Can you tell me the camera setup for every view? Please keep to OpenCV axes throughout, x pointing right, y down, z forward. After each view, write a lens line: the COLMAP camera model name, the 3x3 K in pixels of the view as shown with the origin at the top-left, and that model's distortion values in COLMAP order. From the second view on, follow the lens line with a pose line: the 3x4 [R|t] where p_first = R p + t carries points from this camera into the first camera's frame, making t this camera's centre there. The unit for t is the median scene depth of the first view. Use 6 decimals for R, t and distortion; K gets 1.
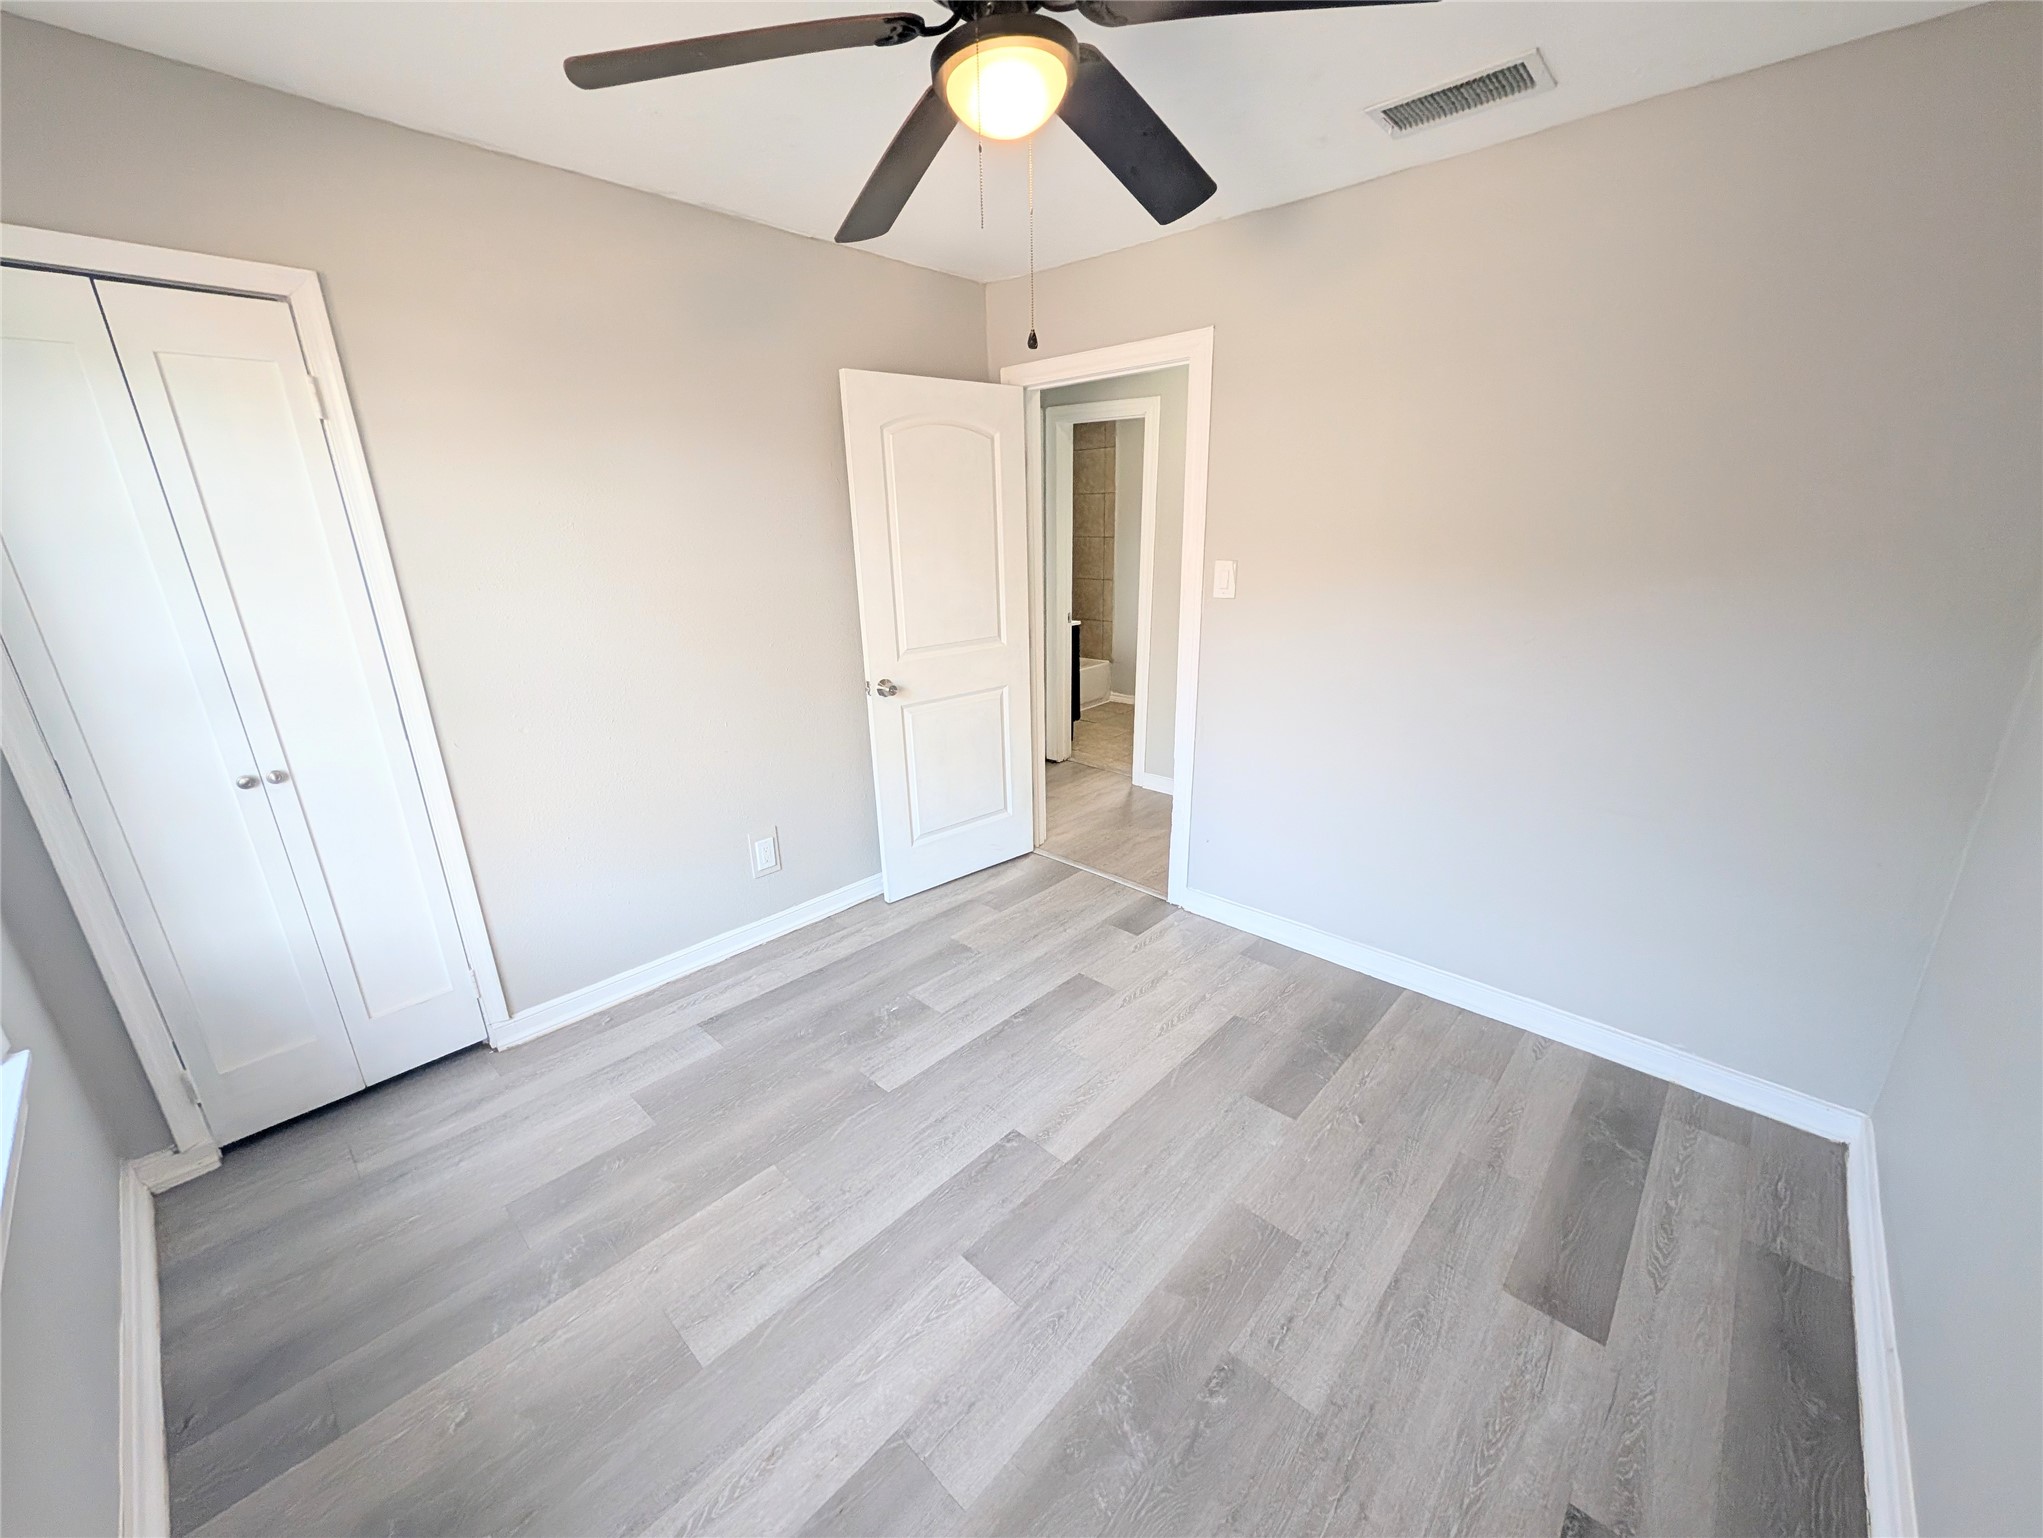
lens RADIAL K [[799.6, 0, 1019.3], [0, 799.6, 771.8], [0, 0, 1]] dist [0.000236, 0.000337]
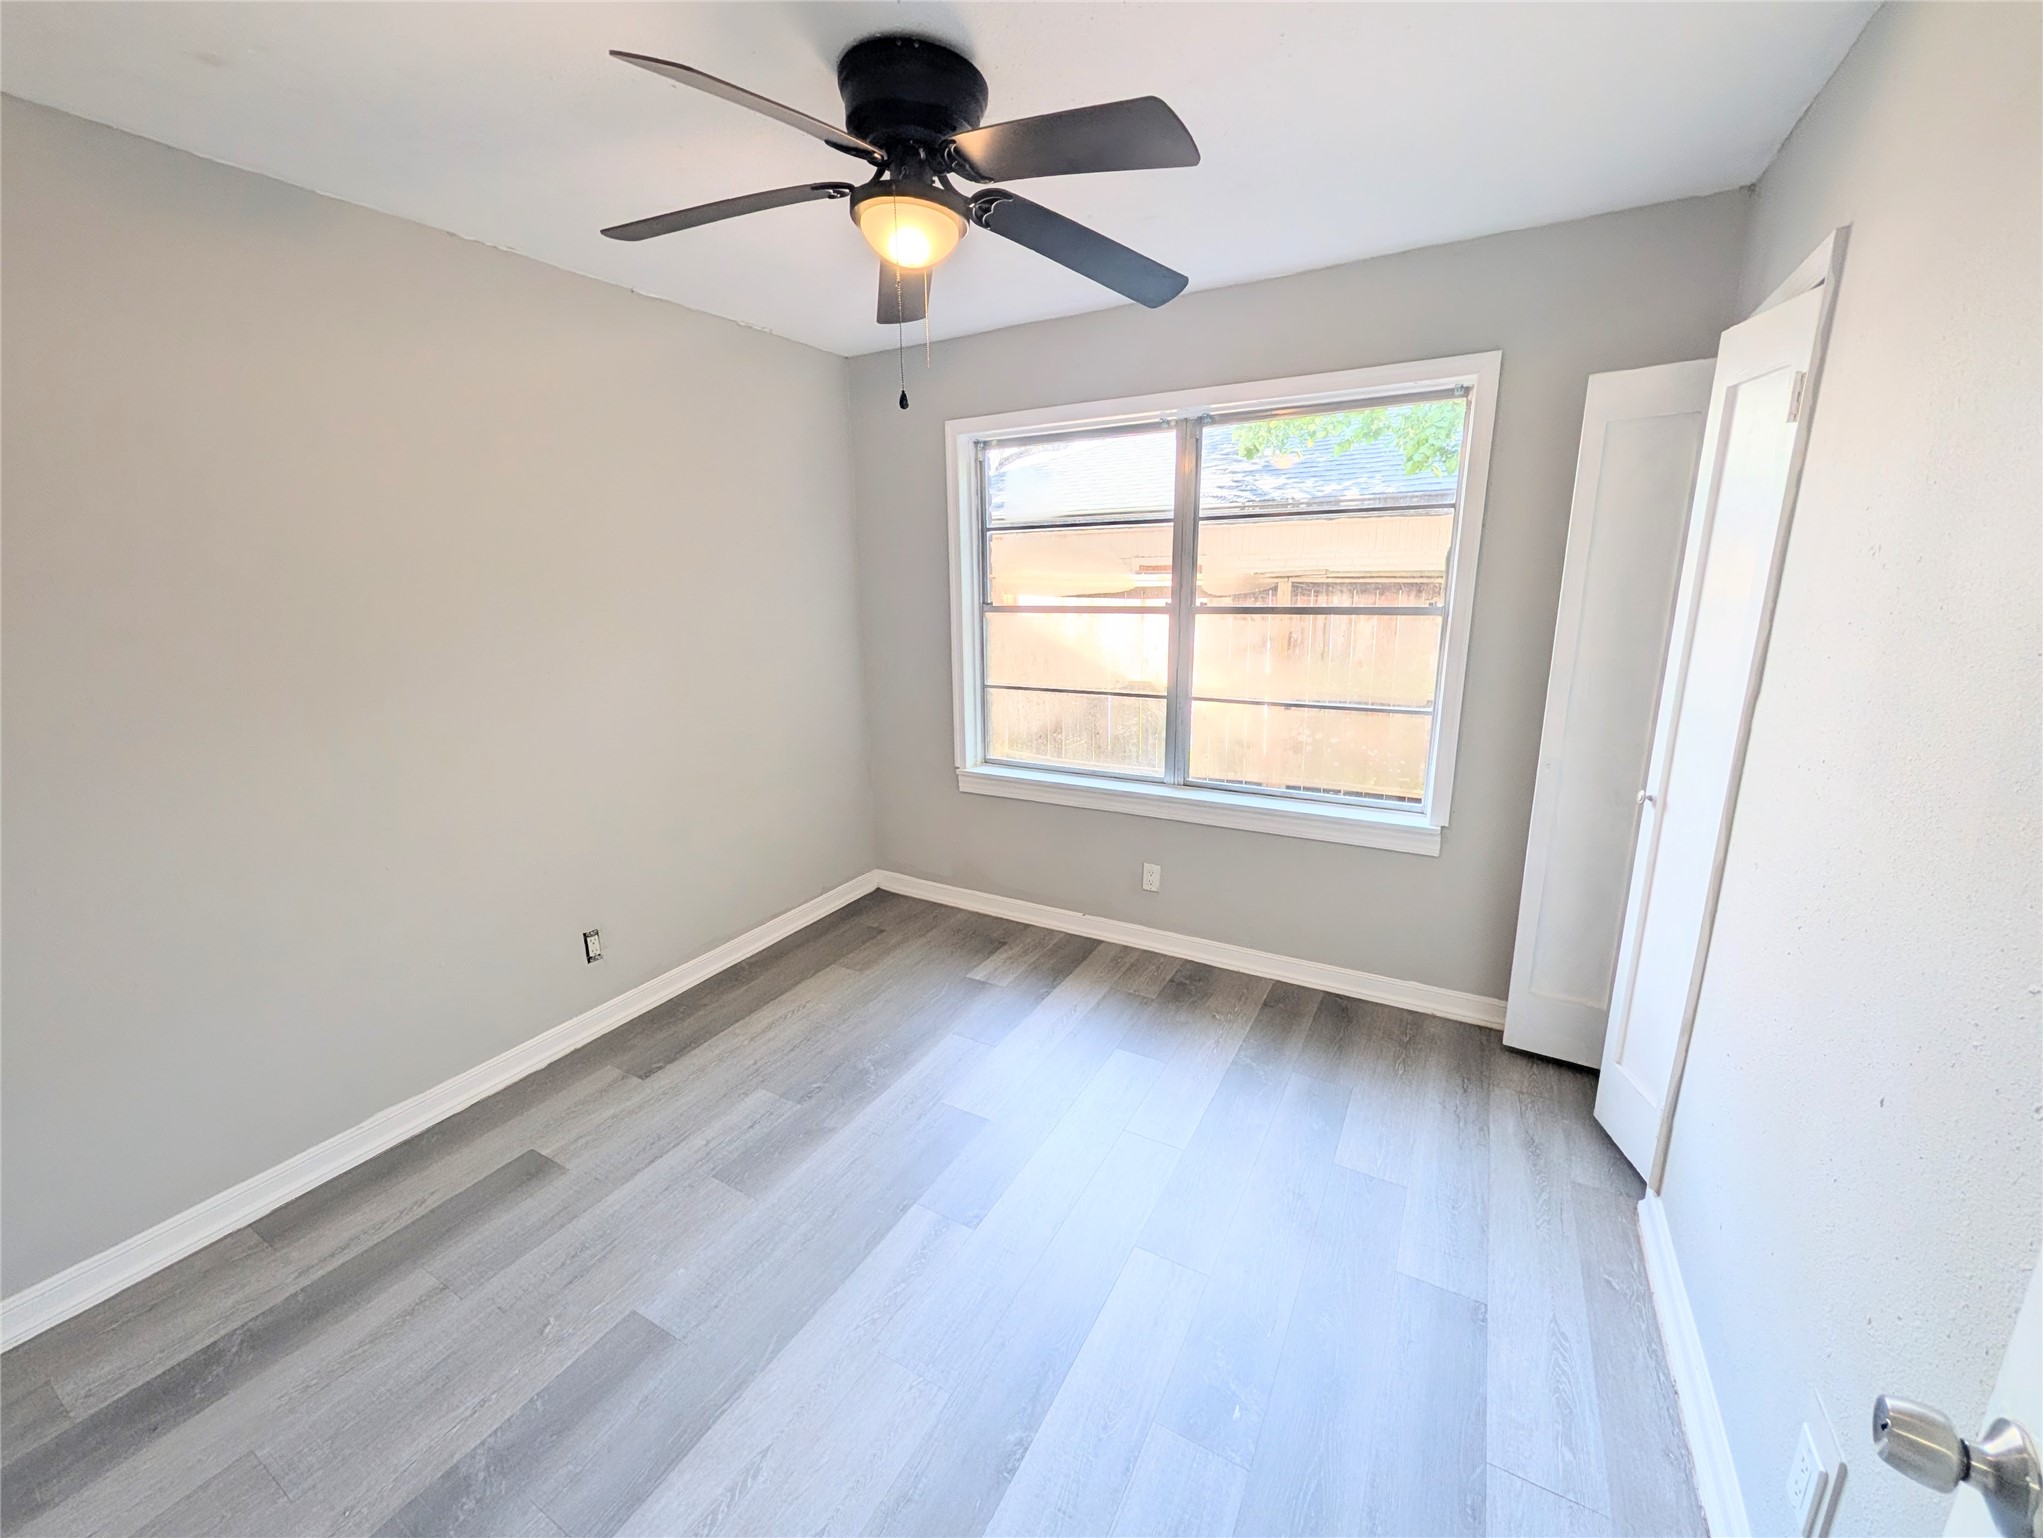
lens RADIAL K [[799.6, 0, 1019.3], [0, 799.6, 771.8], [0, 0, 1]] dist [0.000236, 0.000337]
pose [[-0.973266, 0.083677, -0.213894, 0.101581], [-0.038774, 0.858049, 0.512102, -0.504483], [0.226383, 0.506705, -0.831866, 1.624624]]
